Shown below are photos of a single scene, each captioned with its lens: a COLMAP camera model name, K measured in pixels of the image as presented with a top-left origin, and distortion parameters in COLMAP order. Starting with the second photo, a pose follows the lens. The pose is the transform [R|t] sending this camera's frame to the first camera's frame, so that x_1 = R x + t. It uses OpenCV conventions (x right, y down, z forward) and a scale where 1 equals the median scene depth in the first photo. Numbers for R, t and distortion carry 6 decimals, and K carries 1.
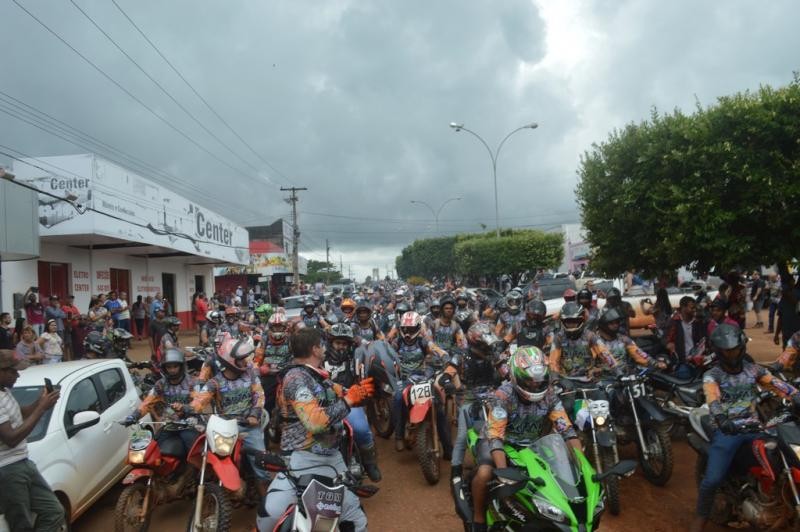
lens RADIAL K [[678.5, 0, 398.9], [0, 678.5, 261.8], [0, 0, 1]] dist [-0.072599, 0.017091]
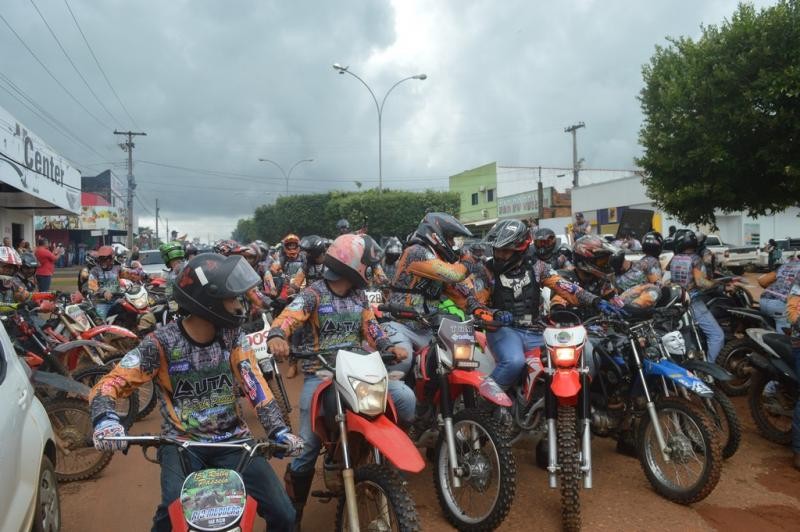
lens RADIAL K [[678.5, 0, 404.2], [0, 678.5, 259.3], [0, 0, 1]] dist [-0.072599, 0.017091]
pose [[0.962775, 0.032028, 0.268401, -0.186328], [-0.040683, 0.998814, 0.026745, 0.068644], [-0.267226, -0.036669, 0.962936, 0.342645]]
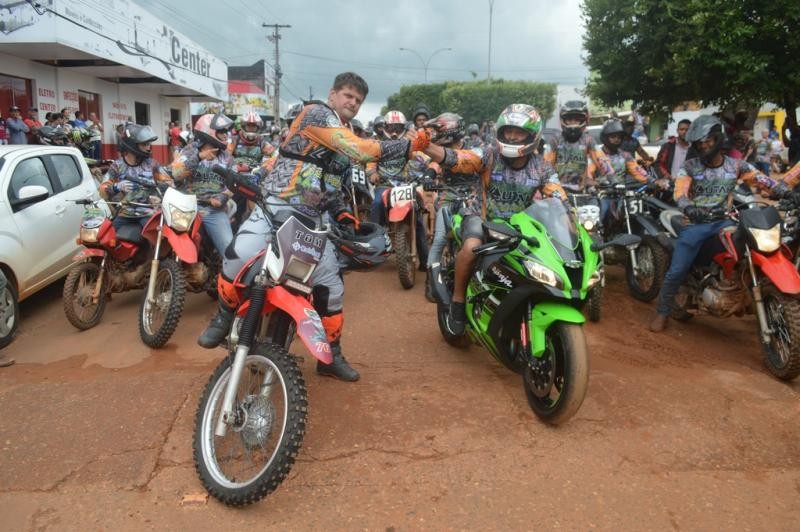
lens RADIAL K [[678.5, 0, 399.4], [0, 678.5, 269.1], [0, 0, 1]] dist [-0.072599, 0.017091]
pose [[0.998077, 0.051723, 0.034168, 0.003459], [-0.057848, 0.975228, 0.213505, 0.060596], [-0.022278, -0.215071, 0.976344, 0.041124]]
